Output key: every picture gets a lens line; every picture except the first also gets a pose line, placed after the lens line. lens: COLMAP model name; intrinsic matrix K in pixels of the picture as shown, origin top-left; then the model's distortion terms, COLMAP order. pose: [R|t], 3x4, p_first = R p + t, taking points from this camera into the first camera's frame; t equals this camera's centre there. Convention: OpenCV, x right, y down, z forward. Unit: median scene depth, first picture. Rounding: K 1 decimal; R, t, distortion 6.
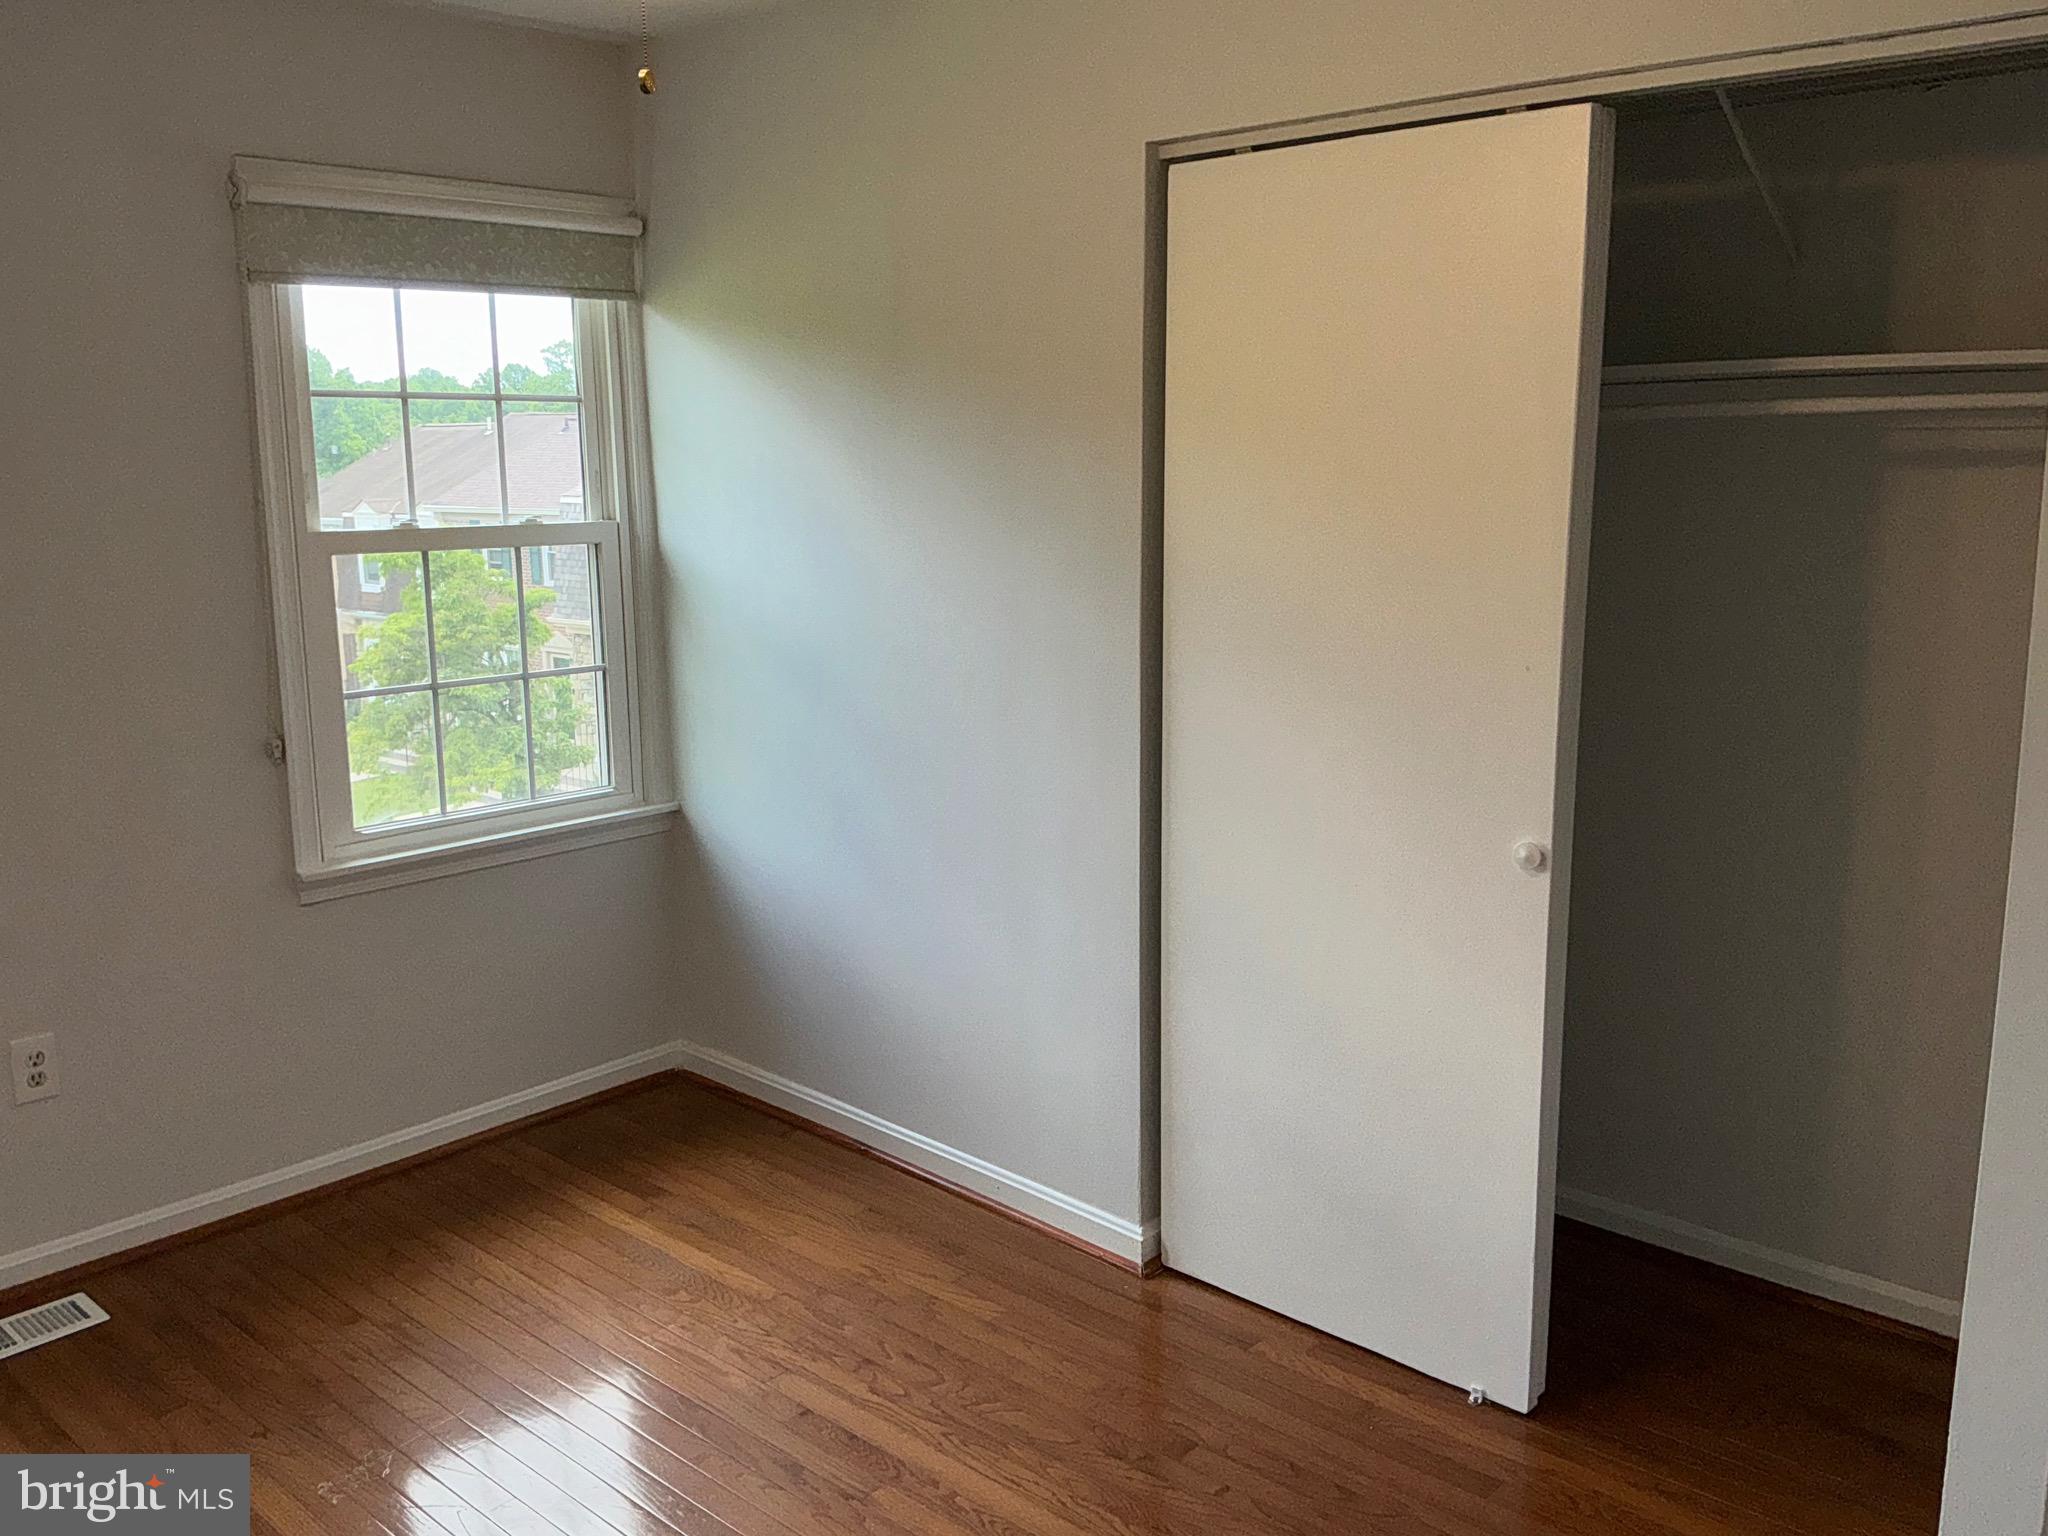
lens RADIAL K [[1736.9, 0, 1030.4], [0, 1736.9, 762.6], [0, 0, 1]] dist [0.018491, -0.047476]
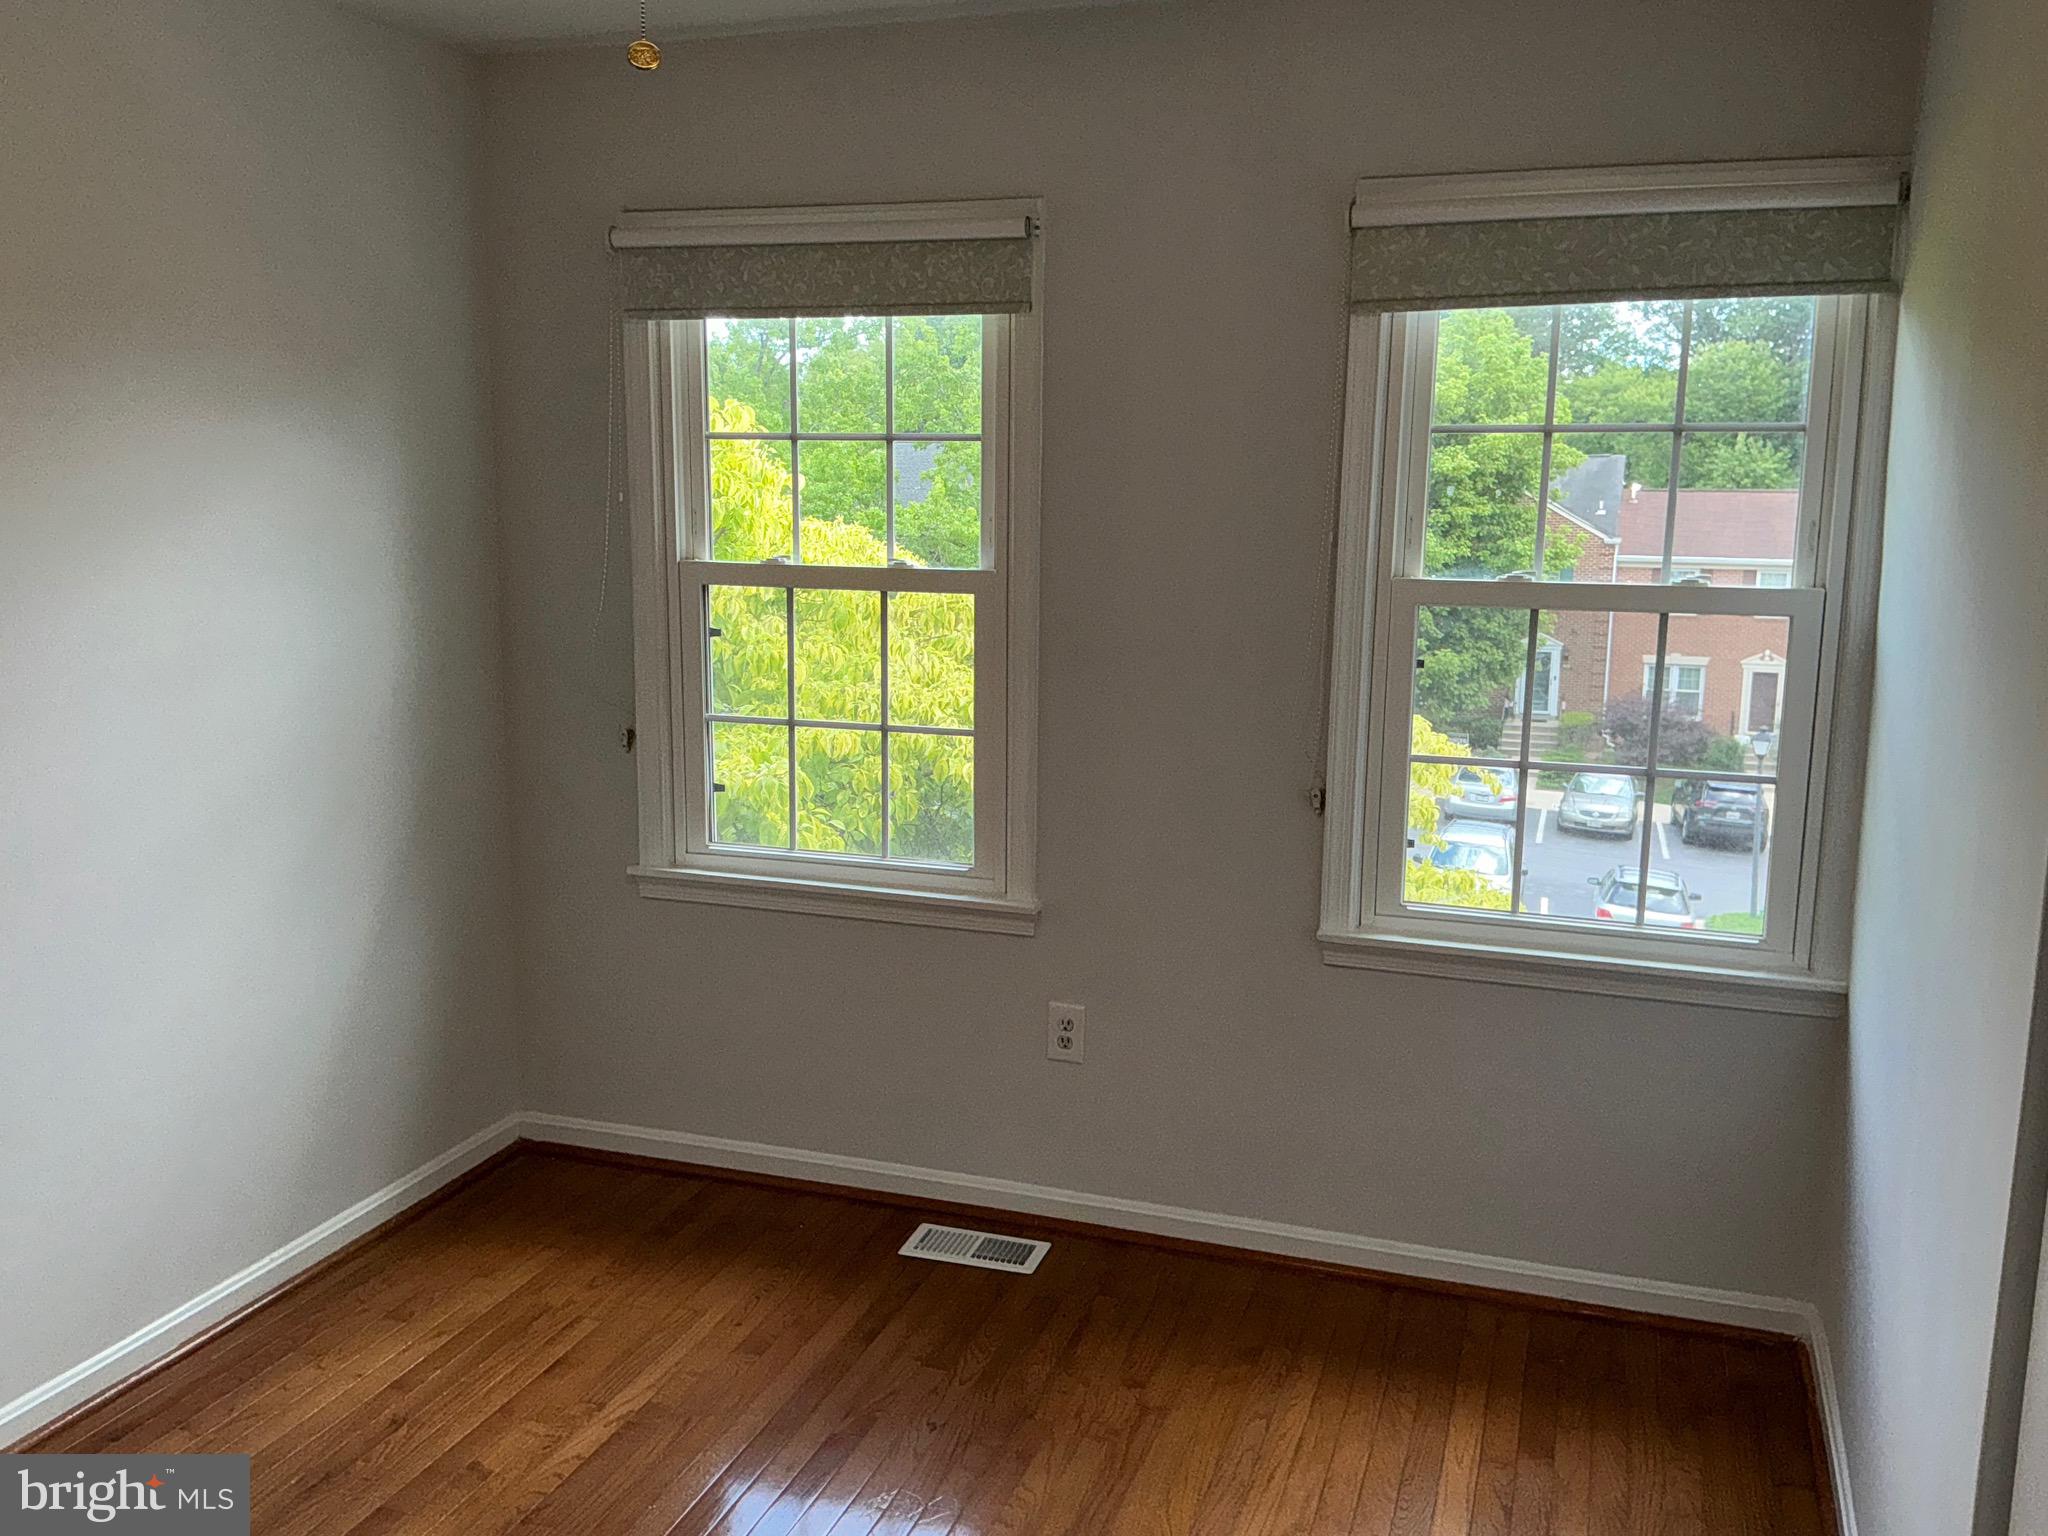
lens RADIAL K [[1736.9, 0, 982.7], [0, 1736.9, 733.0], [0, 0, 1]] dist [0.018491, -0.047476]
pose [[0.368350, 0.147115, -0.917973, 0.378938], [-0.181128, 0.979836, 0.084349, -0.091107], [0.911872, 0.135201, 0.387569, 0.464063]]
